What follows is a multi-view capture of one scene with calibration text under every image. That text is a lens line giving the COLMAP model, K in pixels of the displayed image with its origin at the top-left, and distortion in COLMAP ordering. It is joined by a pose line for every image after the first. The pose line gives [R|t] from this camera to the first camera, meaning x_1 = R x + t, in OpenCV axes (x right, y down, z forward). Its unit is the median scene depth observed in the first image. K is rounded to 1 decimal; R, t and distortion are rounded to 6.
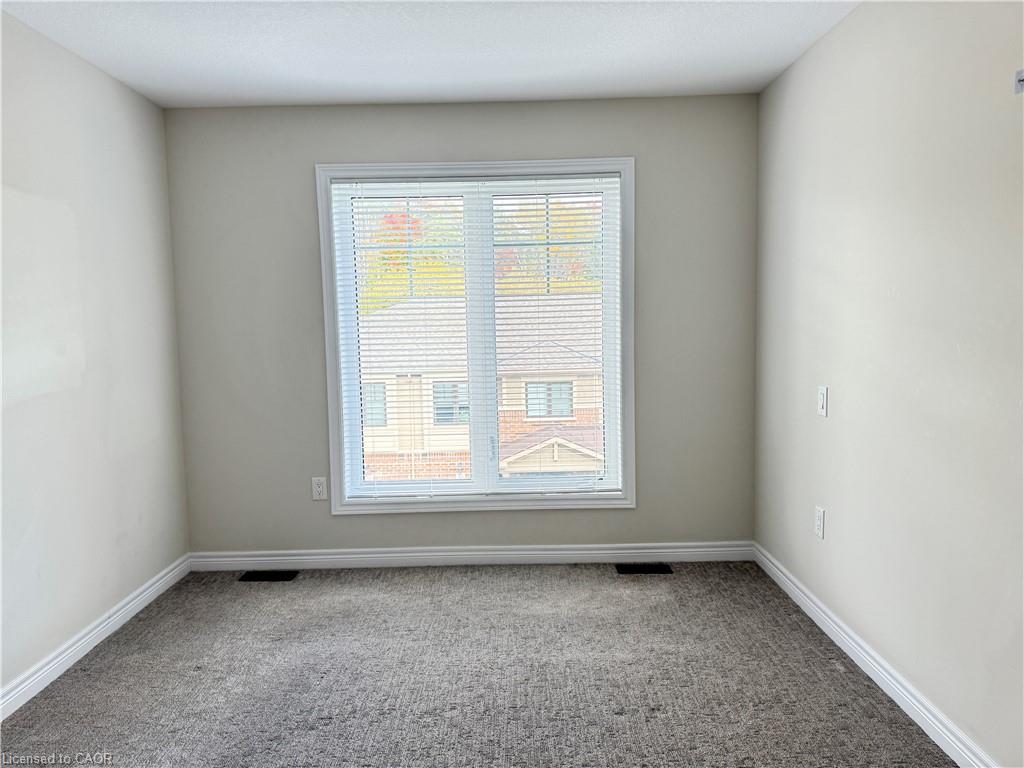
lens RADIAL K [[720.7, 0, 510.2], [0, 720.7, 388.0], [0, 0, 1]] dist [0.073150, -0.074451]
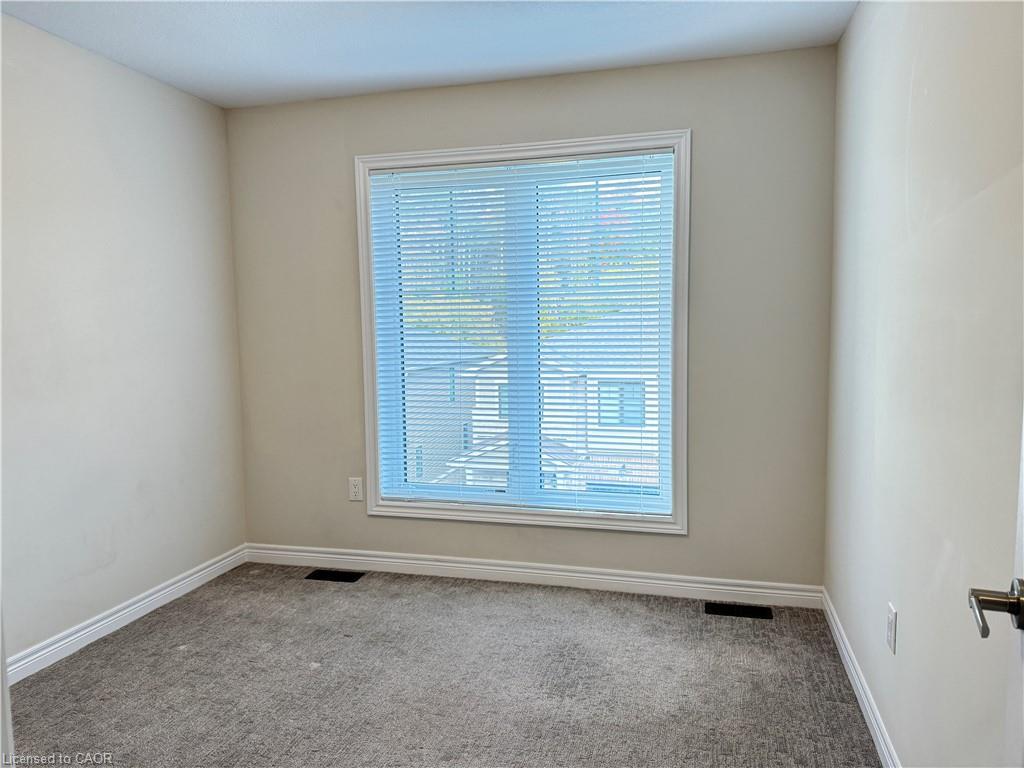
lens RADIAL K [[815.3, 0, 507.6], [0, 815.3, 394.7], [0, 0, 1]] dist [0.100335, 0.001630]
pose [[0.960078, 0.031255, -0.277980, 0.236304], [-0.029629, 0.999510, 0.010050, -0.005130], [0.278158, -0.001412, 0.960534, -0.003197]]
